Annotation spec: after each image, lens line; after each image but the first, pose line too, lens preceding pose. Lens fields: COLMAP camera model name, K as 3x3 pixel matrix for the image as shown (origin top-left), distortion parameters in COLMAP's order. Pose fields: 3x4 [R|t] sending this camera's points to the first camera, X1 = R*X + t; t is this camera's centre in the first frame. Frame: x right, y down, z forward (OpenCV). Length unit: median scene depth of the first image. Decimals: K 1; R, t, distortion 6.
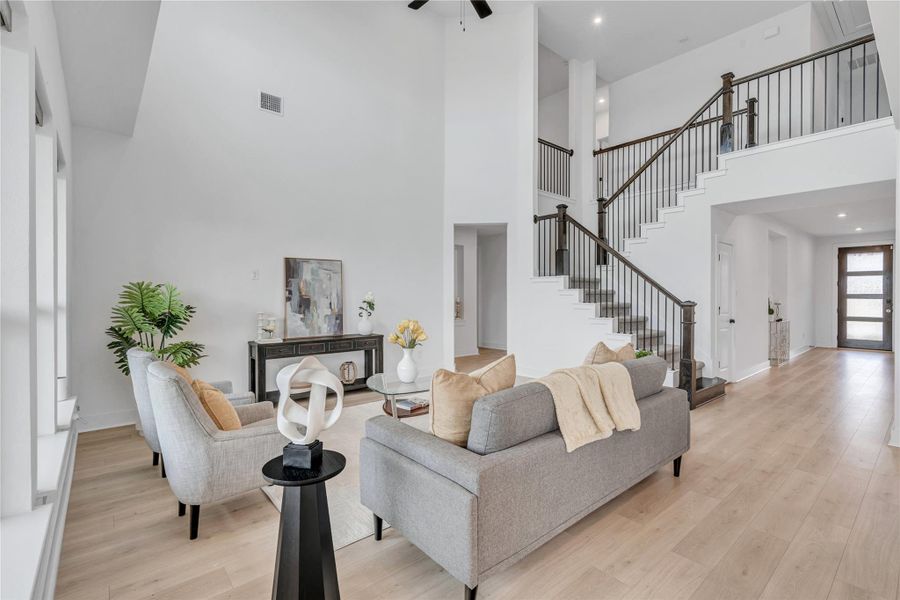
lens RADIAL K [[410.3, 0, 446.1], [0, 410.3, 296.1], [0, 0, 1]] dist [-0.003865, 0.001057]
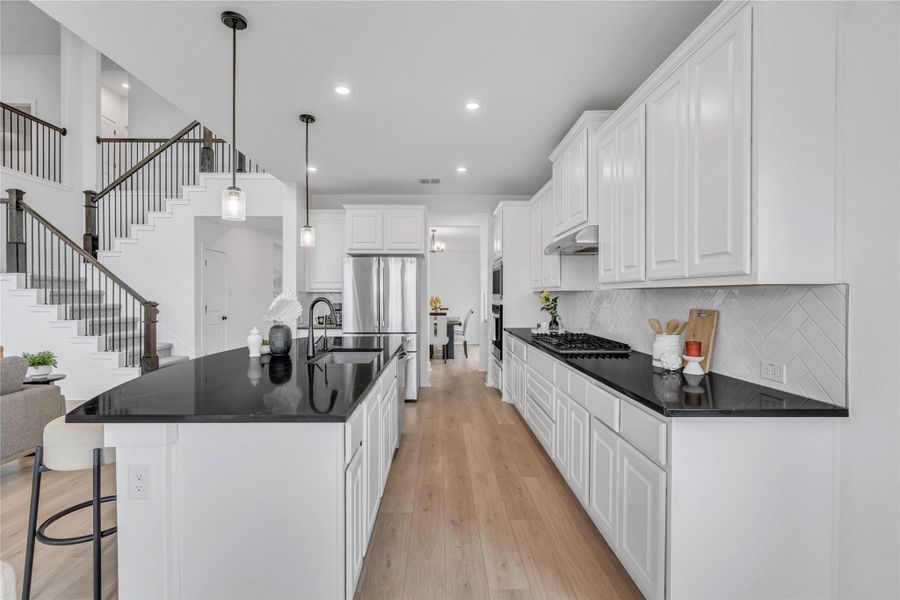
lens RADIAL K [[410.3, 0, 444.5], [0, 410.3, 298.8], [0, 0, 1]] dist [-0.003865, 0.001057]
pose [[0.635233, -0.007932, 0.772280, 0.204042], [0.003569, 0.999967, 0.007335, 0.000101], [-0.772312, -0.001903, 0.635240, -0.237744]]
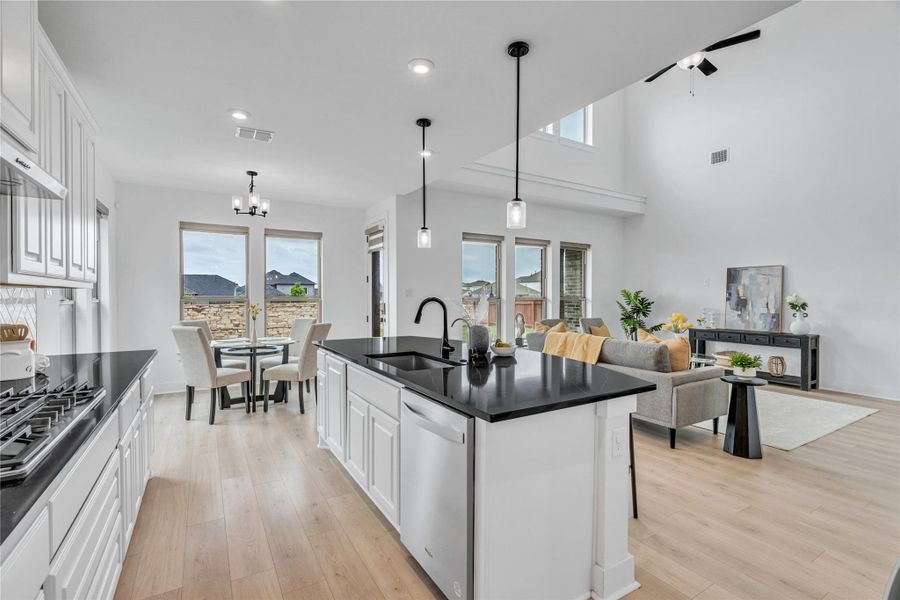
lens RADIAL K [[410.3, 0, 444.6], [0, 410.3, 301.1], [0, 0, 1]] dist [-0.003865, 0.001057]
pose [[-0.165929, 0.014353, -0.986033, 0.962763], [-0.005936, 0.999861, 0.015553, -0.001674], [0.986120, 0.008434, -0.165821, 0.281324]]
